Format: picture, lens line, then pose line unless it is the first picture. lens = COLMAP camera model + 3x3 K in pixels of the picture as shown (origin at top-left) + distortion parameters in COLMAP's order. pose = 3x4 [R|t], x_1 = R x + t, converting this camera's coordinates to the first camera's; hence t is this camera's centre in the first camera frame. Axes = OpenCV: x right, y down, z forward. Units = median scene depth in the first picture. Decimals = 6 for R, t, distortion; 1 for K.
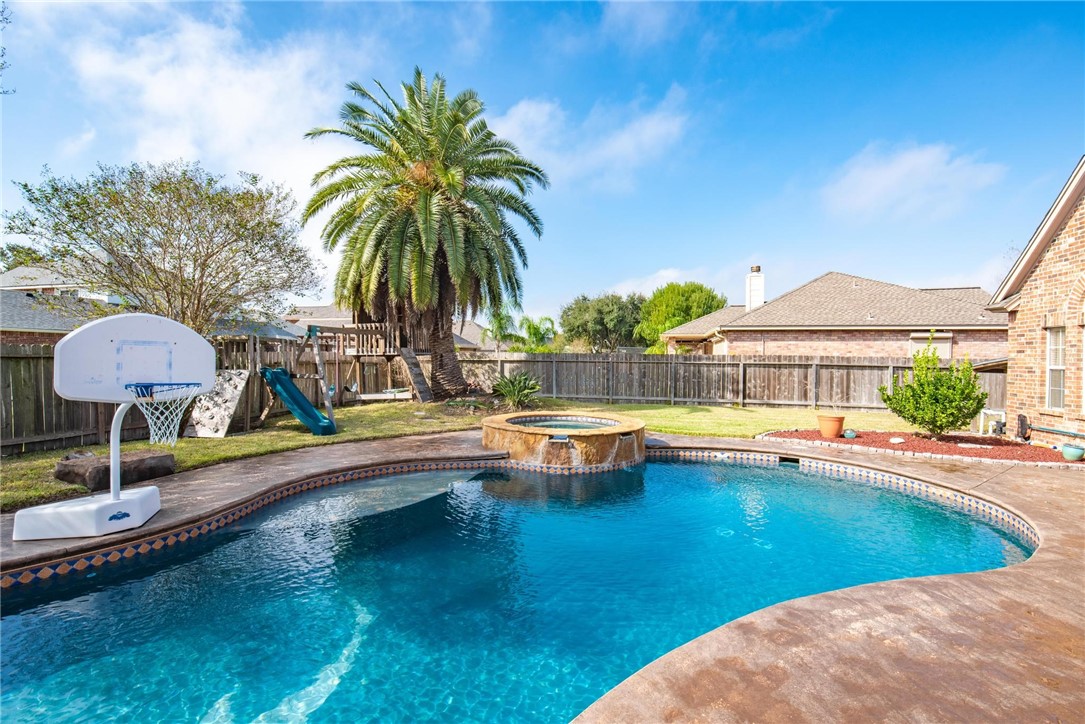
lens RADIAL K [[496.2, 0, 539.3], [0, 496.2, 360.2], [0, 0, 1]] dist [-0.004561, -0.007673]
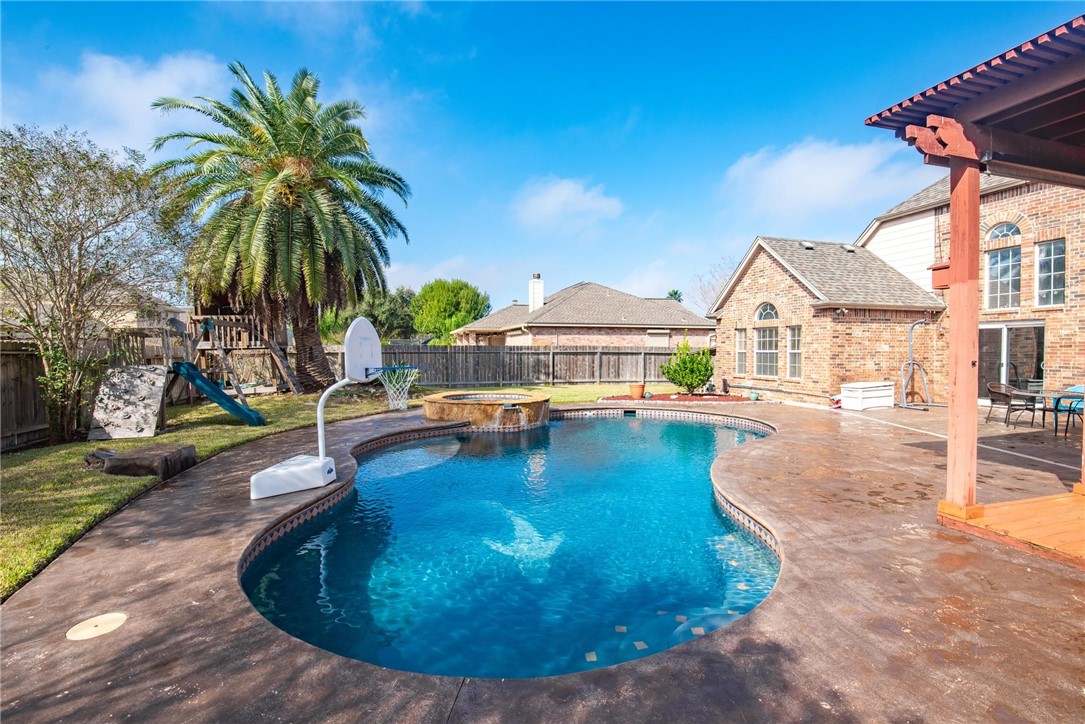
lens RADIAL K [[496.2, 0, 543.7], [0, 496.2, 361.9], [0, 0, 1]] dist [-0.004561, -0.007673]
pose [[0.861909, -0.023742, 0.506507, -0.313632], [0.013719, 0.999629, 0.023511, 0.001301], [-0.506878, -0.013315, 0.861915, -0.128623]]
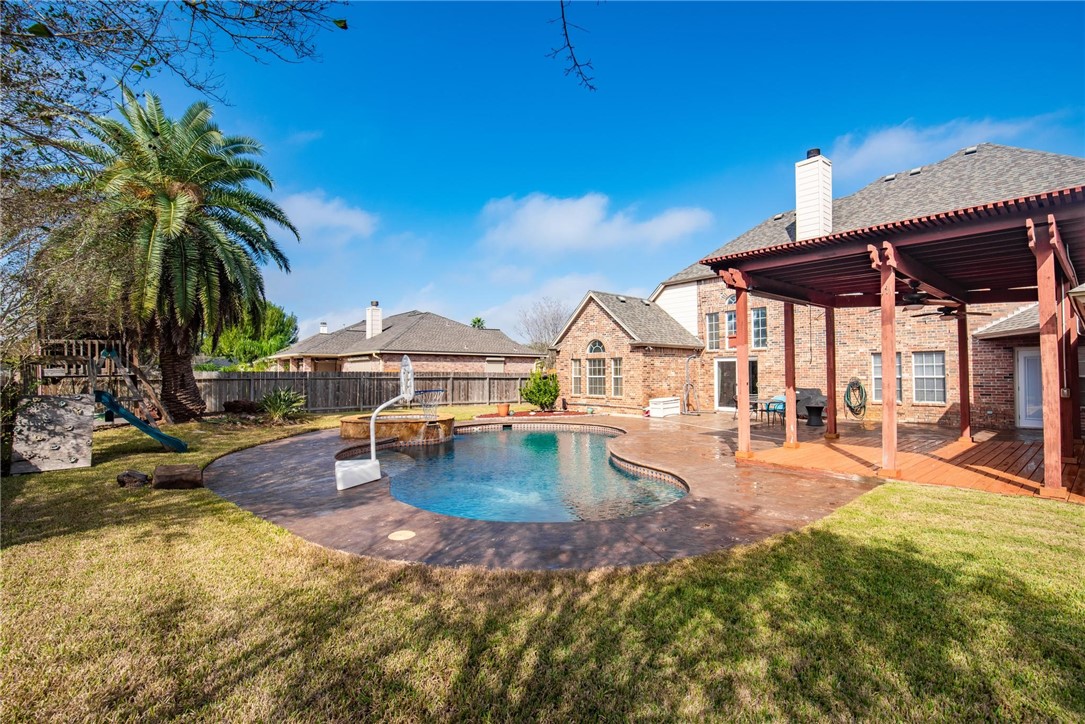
lens RADIAL K [[496.2, 0, 548.9], [0, 496.2, 357.6], [0, 0, 1]] dist [-0.004561, -0.007673]
pose [[0.580165, 0.014153, 0.814376, -0.597172], [0.015356, 0.999481, -0.028309, -0.005909], [-0.814354, 0.028930, 0.579647, -0.164679]]
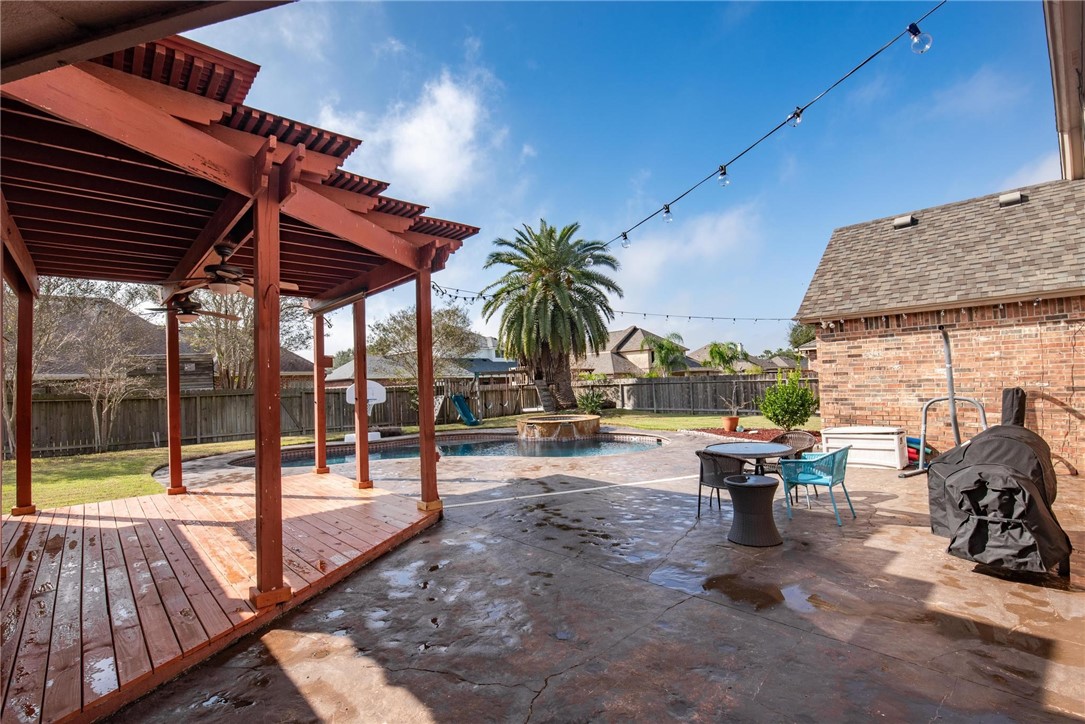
lens RADIAL K [[496.2, 0, 536.7], [0, 496.2, 358.2], [0, 0, 1]] dist [-0.004561, -0.007673]
pose [[0.829072, -0.068352, -0.554948, 0.672454], [0.040937, 0.997257, -0.061672, 0.004880], [0.557641, 0.028412, 0.829596, -0.396427]]
